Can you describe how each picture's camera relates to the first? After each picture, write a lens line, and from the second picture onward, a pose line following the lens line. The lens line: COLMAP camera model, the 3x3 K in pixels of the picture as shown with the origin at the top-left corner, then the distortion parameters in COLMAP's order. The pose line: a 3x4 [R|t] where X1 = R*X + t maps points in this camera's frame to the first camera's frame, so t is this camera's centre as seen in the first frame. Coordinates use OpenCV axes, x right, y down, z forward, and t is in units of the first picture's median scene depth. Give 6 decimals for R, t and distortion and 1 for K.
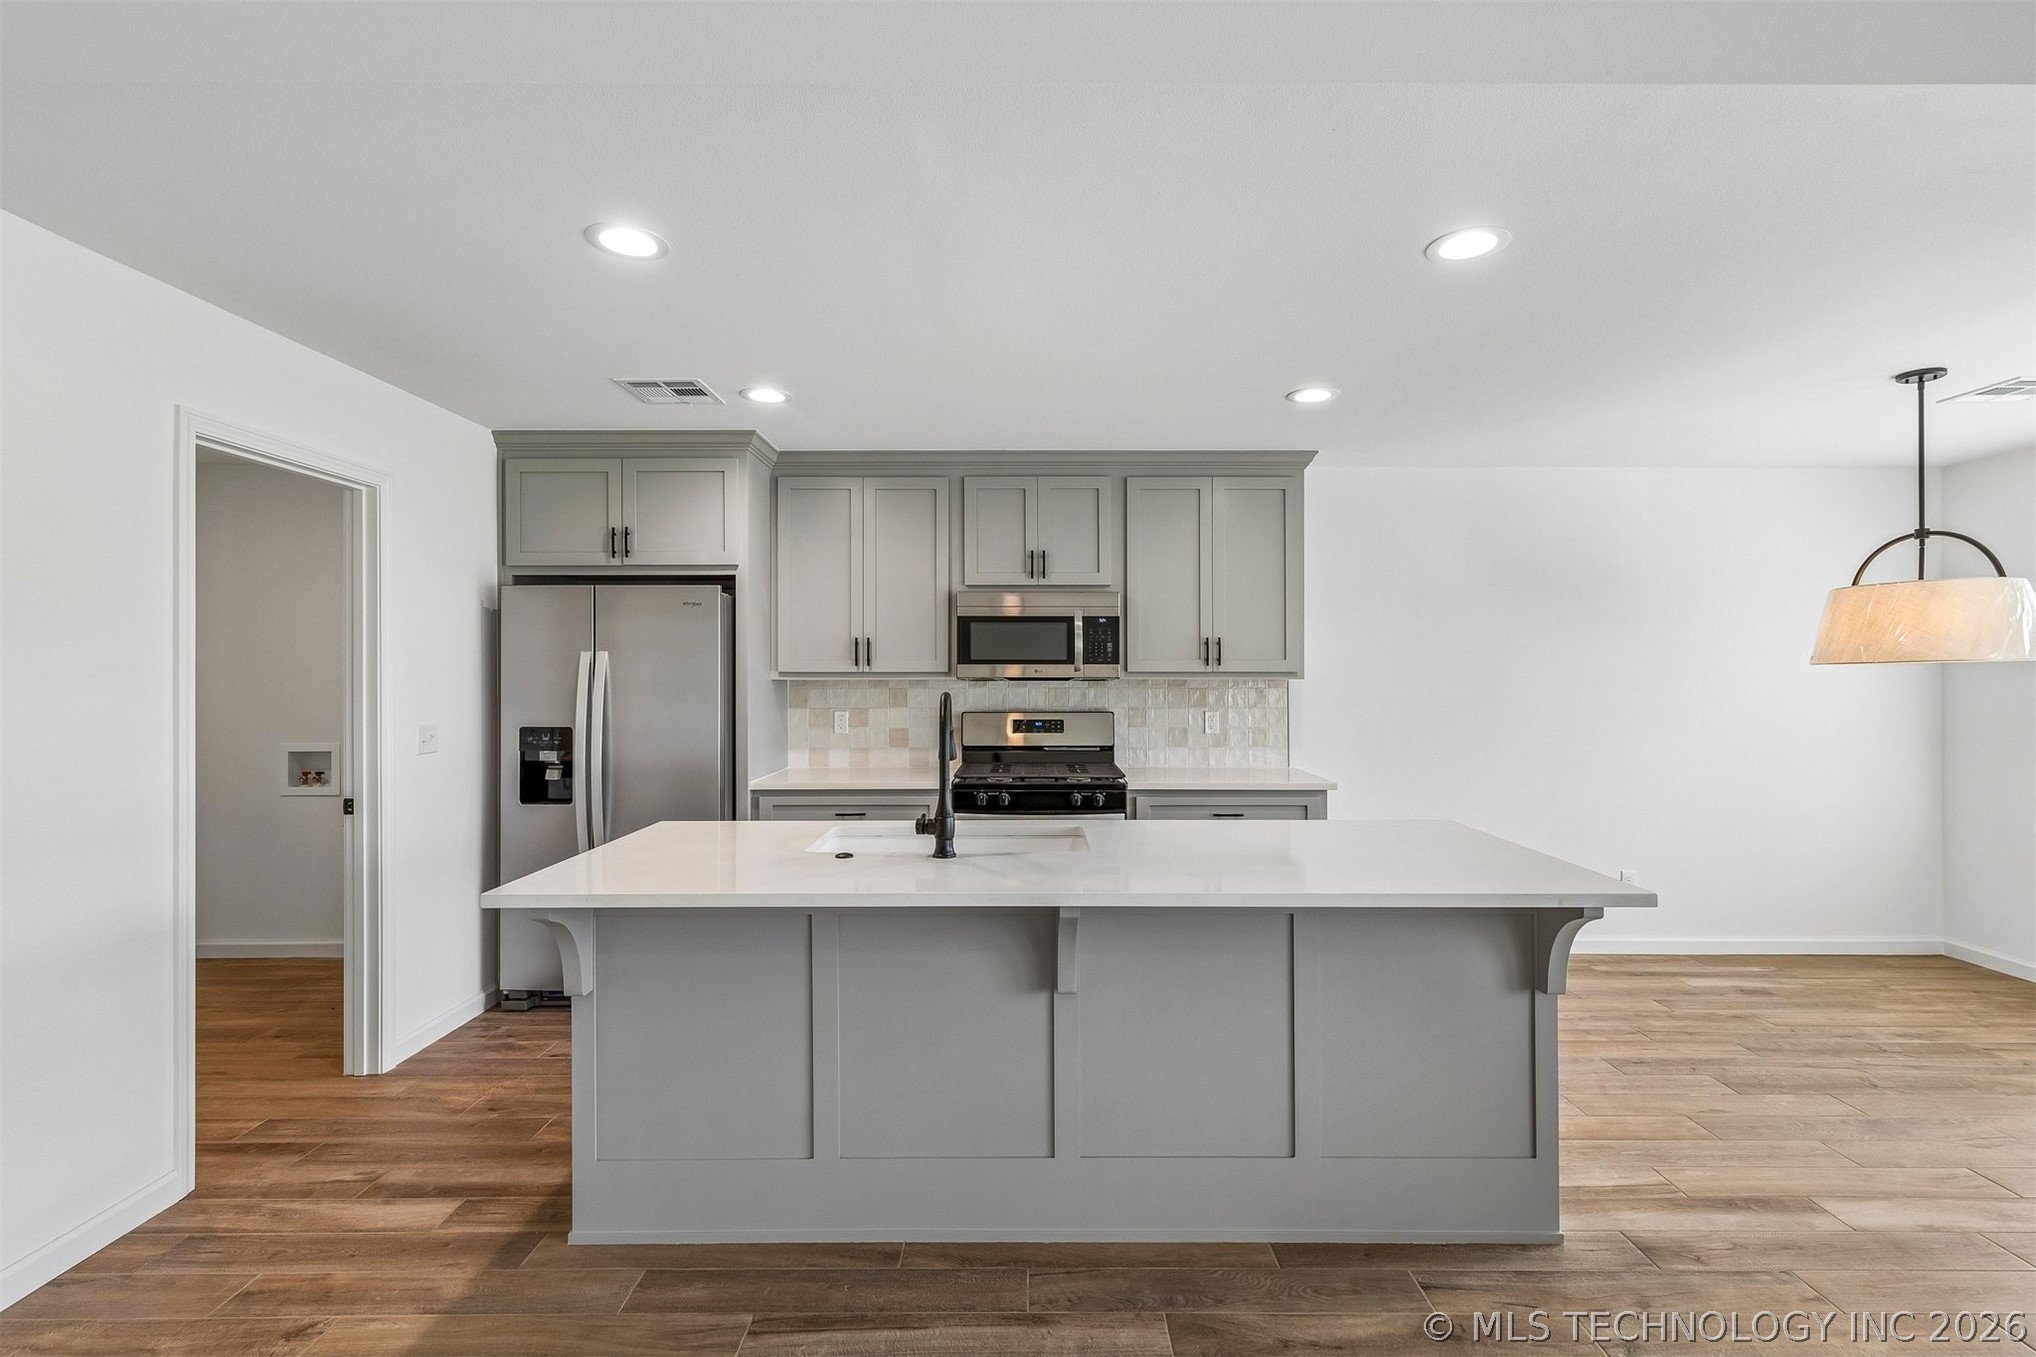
lens RADIAL K [[929.9, 0, 1028.1], [0, 929.9, 667.7], [0, 0, 1]] dist [0.007664, -0.000804]
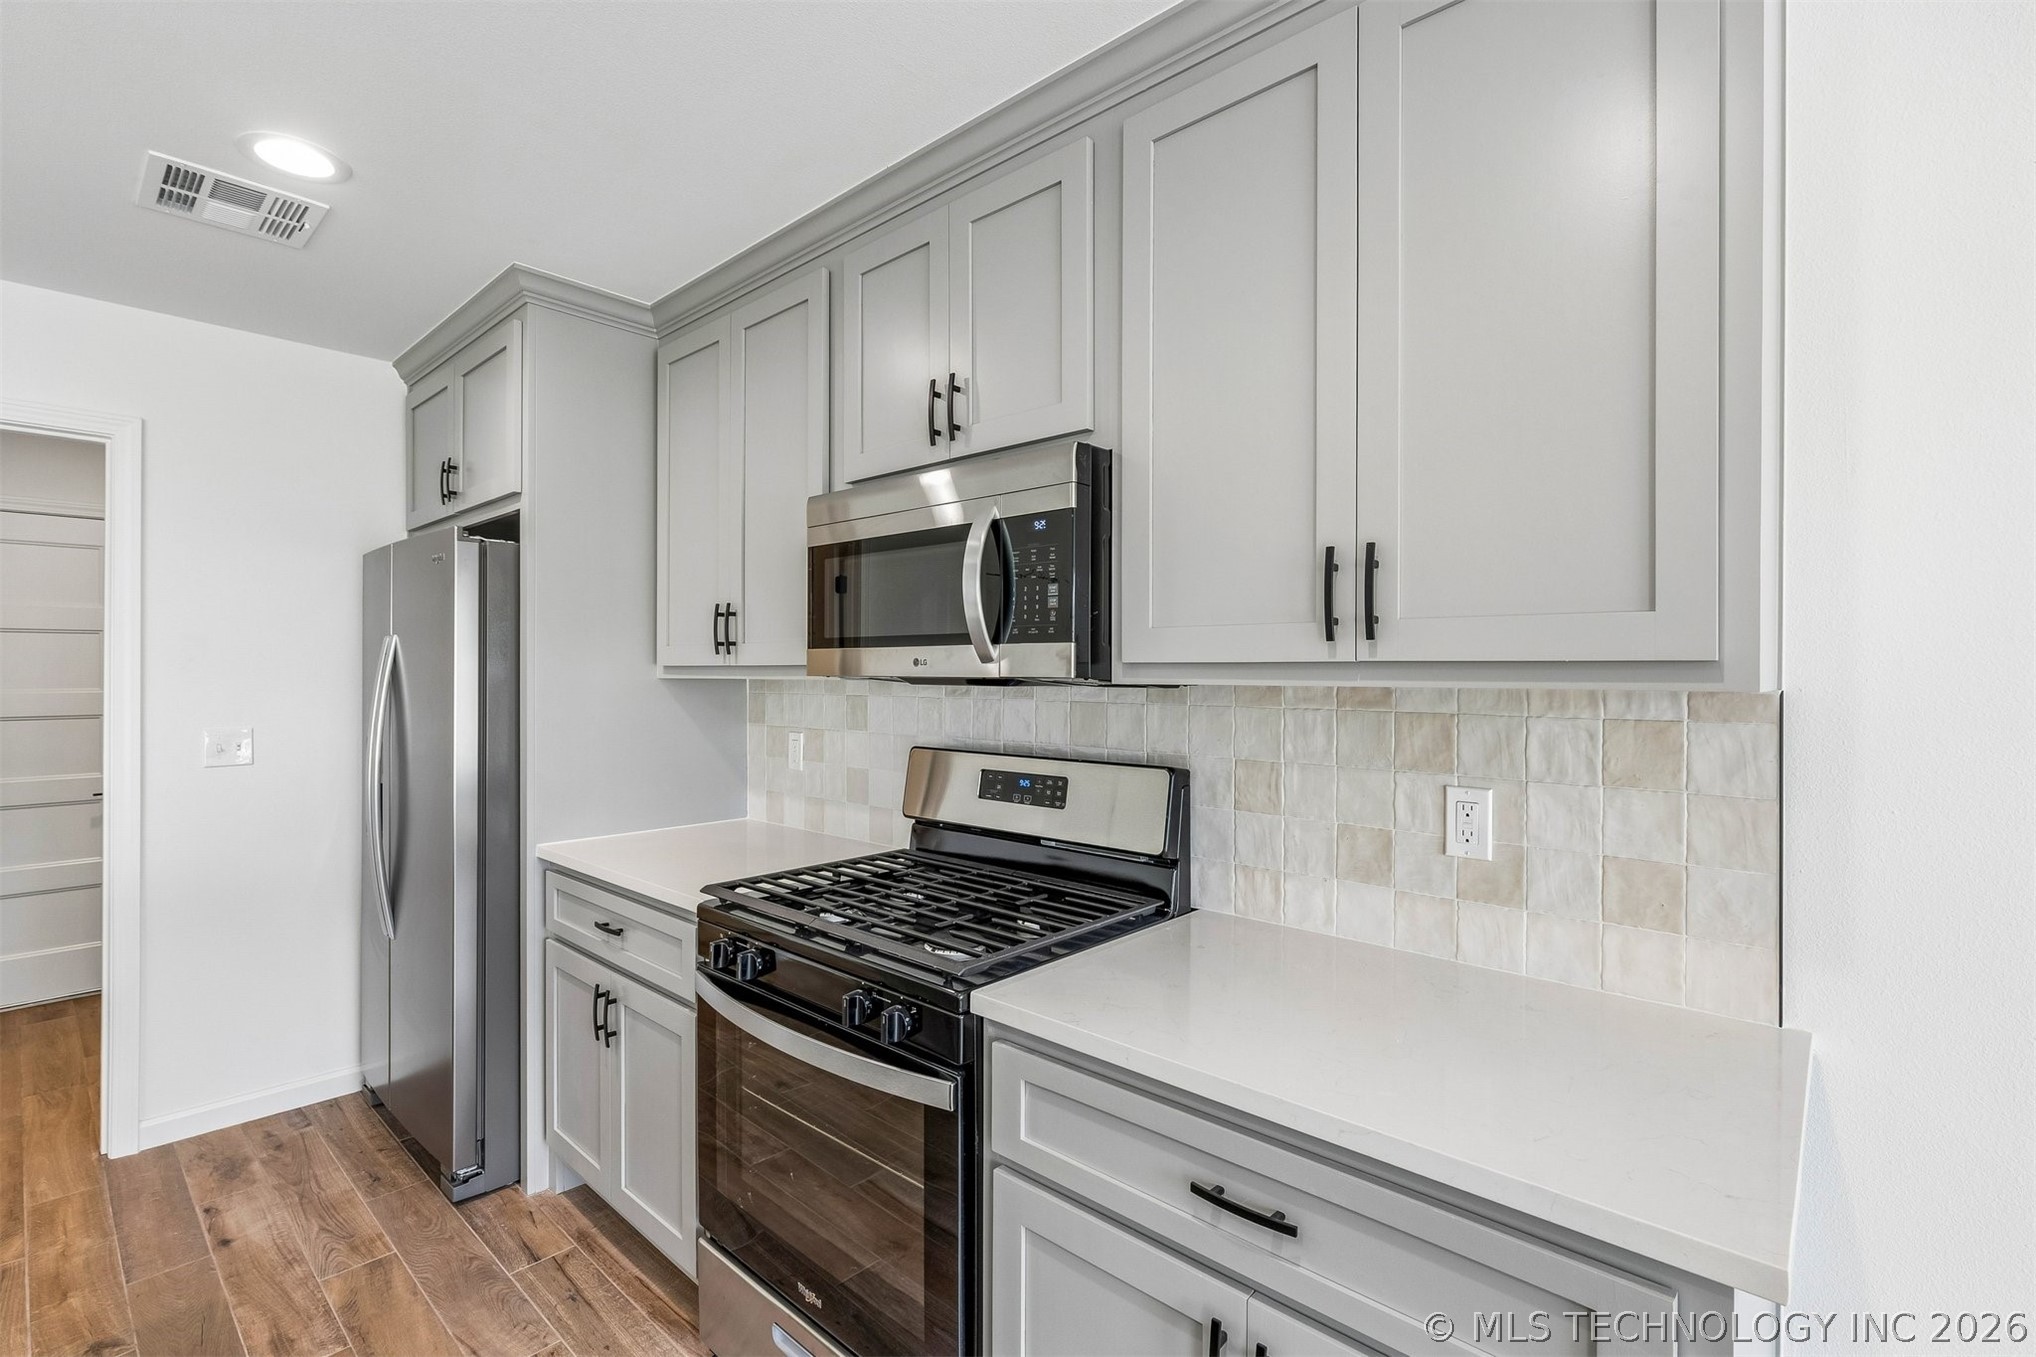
lens RADIAL K [[919.1, 0, 1008.9], [0, 919.1, 674.8], [0, 0, 1]] dist [-0.000463, 0.000315]
pose [[0.735475, 0.004577, -0.677536, 0.322349], [-0.000869, 0.999983, 0.005813, 0.007008], [0.677551, -0.003686, 0.735467, 0.723300]]
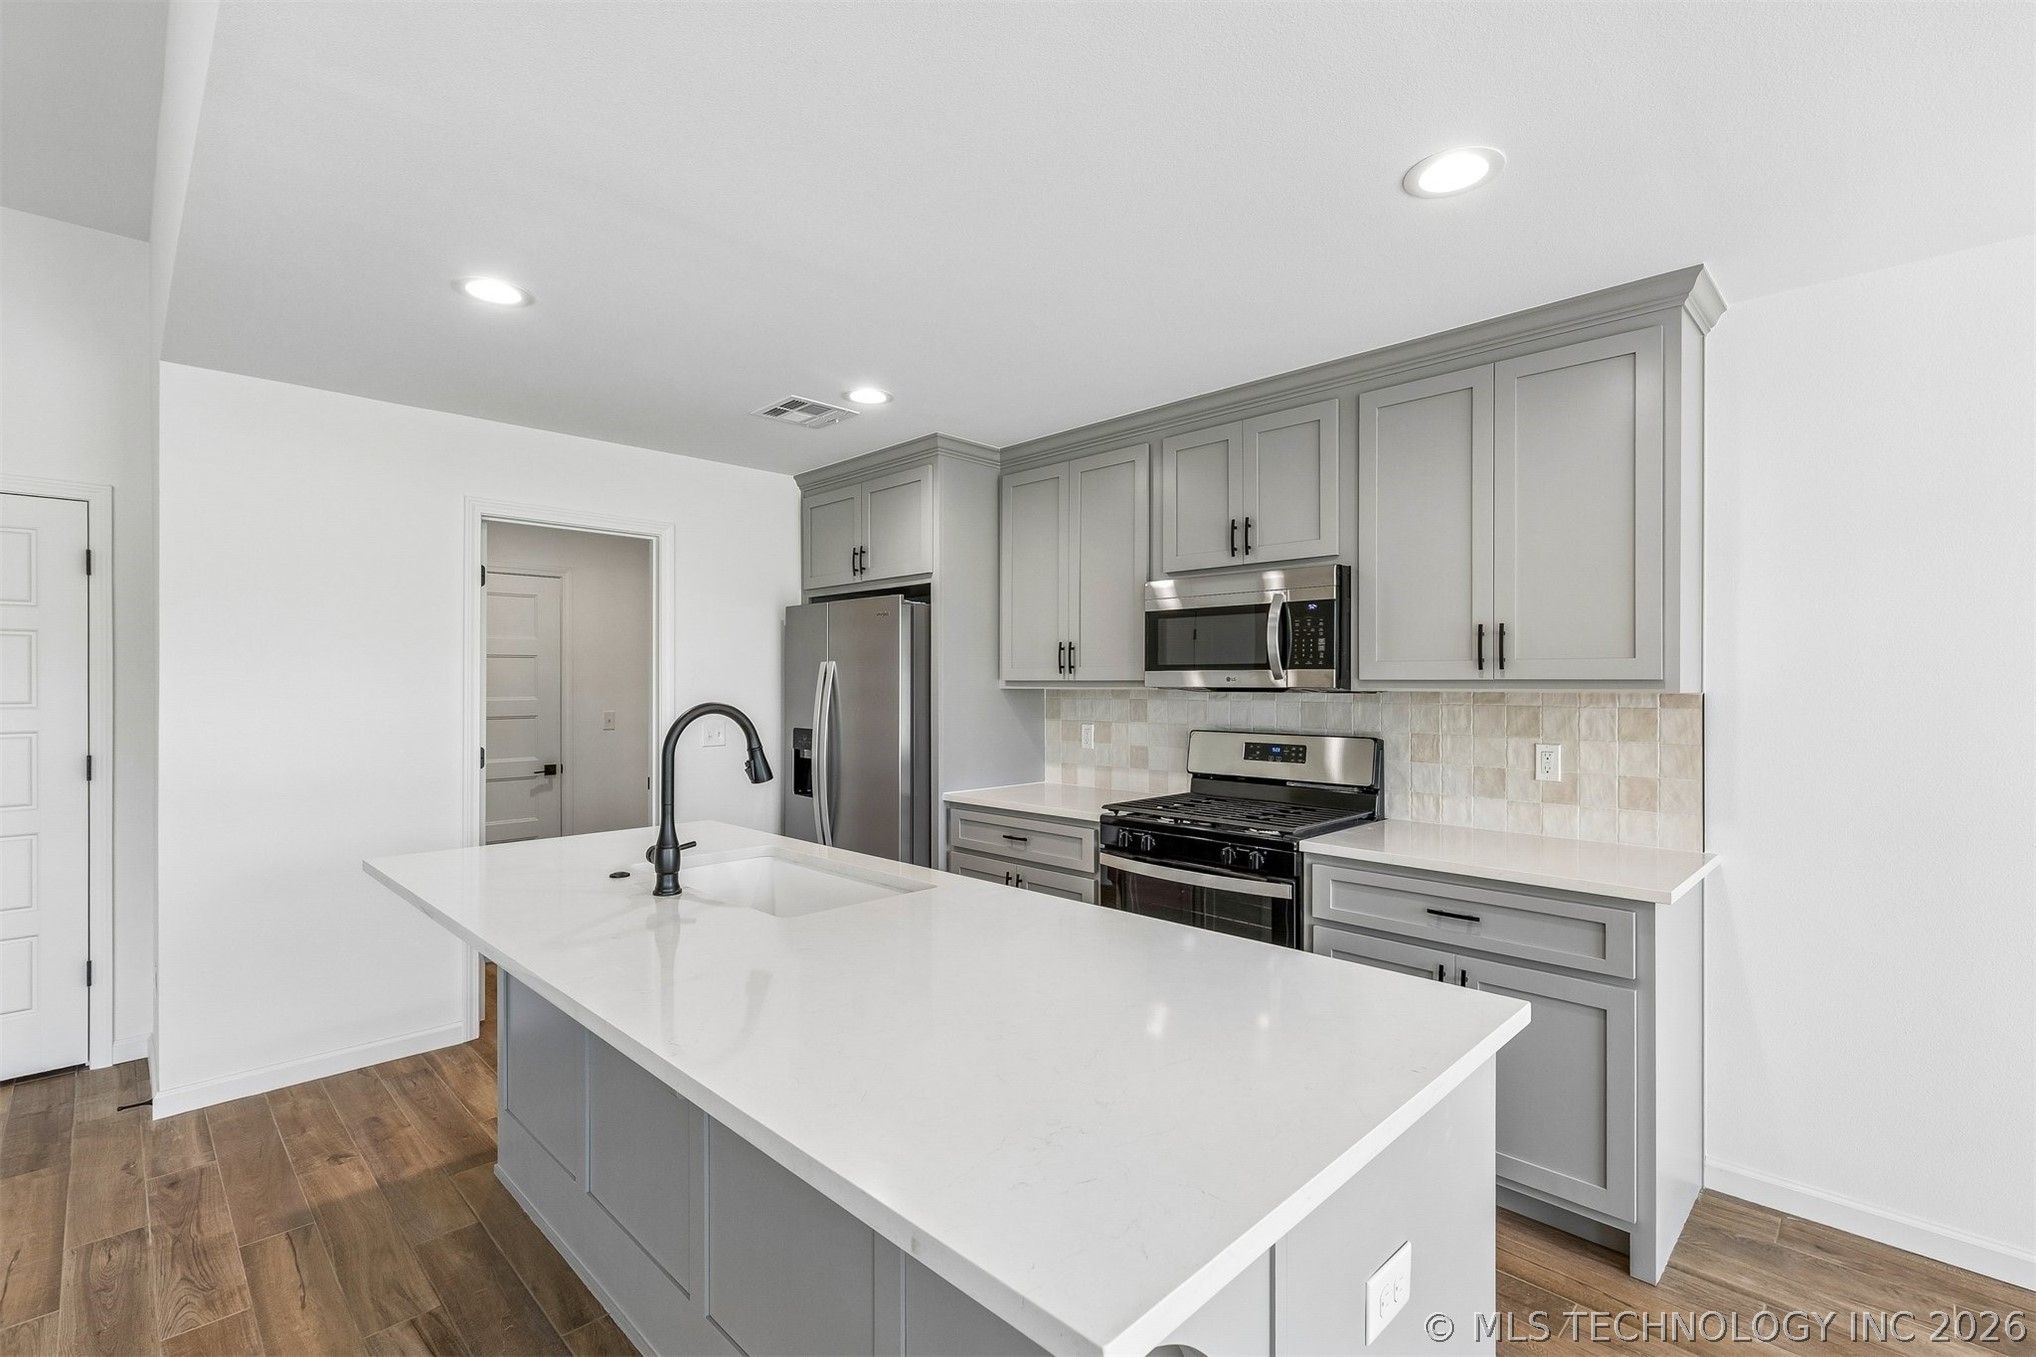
lens RADIAL K [[913.9, 0, 1013.4], [0, 913.9, 683.9], [0, 0, 1]] dist [0.008431, -0.000396]
pose [[0.705066, 0.001724, -0.709139, 0.412988], [0.001931, 0.999989, 0.004350, 0.004016], [0.709139, -0.004436, 0.705055, 0.352938]]
